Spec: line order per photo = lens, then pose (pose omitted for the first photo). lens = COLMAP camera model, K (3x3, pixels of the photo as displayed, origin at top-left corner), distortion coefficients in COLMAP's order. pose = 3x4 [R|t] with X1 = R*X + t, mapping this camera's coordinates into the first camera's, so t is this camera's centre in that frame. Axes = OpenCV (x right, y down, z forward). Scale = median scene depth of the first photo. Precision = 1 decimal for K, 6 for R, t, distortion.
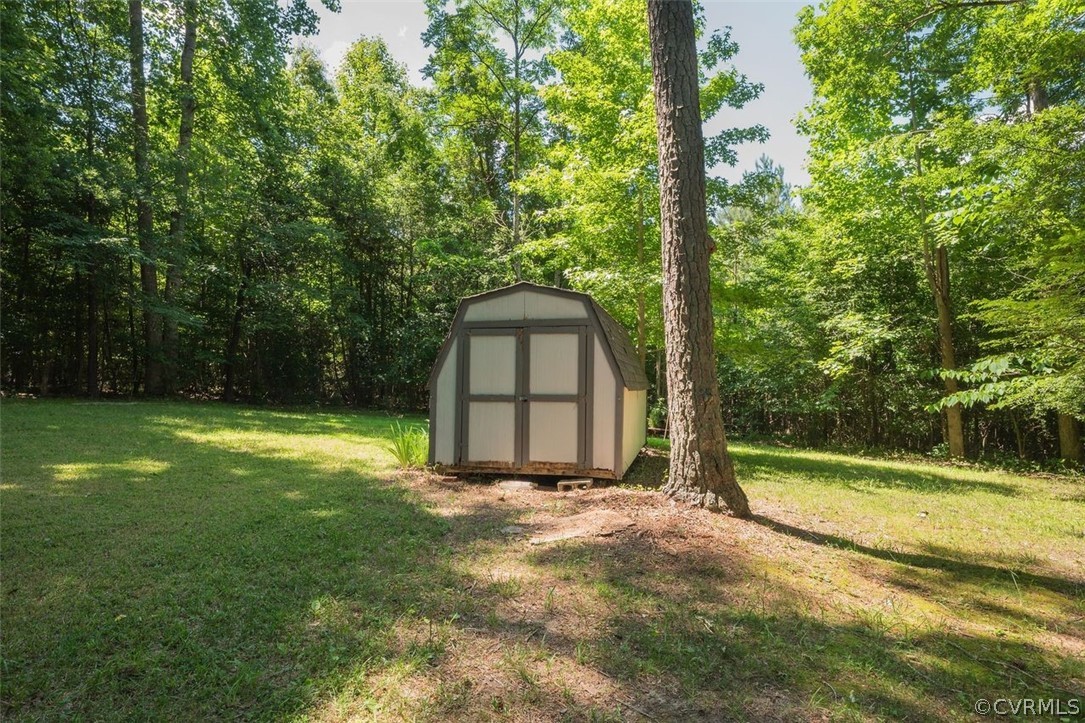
lens RADIAL K [[479.9, 0, 542.1], [0, 479.9, 361.5], [0, 0, 1]] dist [-0.002000, -0.000983]
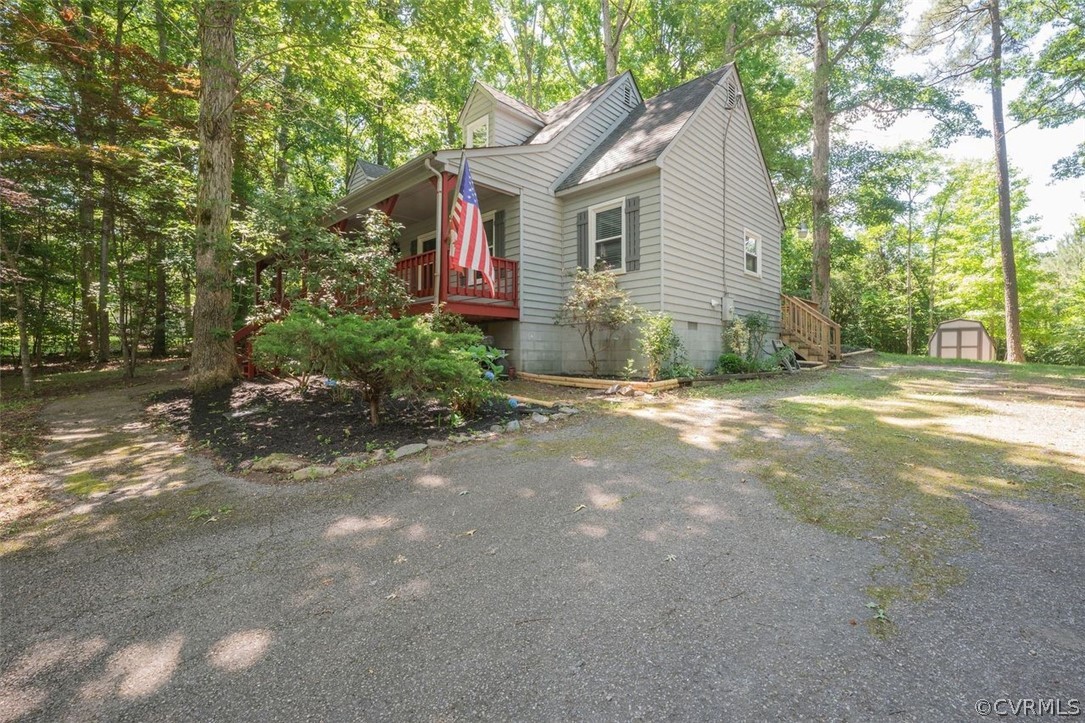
lens RADIAL K [[479.9, 0, 543.3], [0, 479.9, 358.0], [0, 0, 1]] dist [-0.002000, -0.000983]
pose [[0.873647, -0.002897, -0.486551, -1.133786], [-0.000014, 0.999982, -0.005980, 0.192031], [0.486560, 0.005231, 0.873632, -4.209087]]
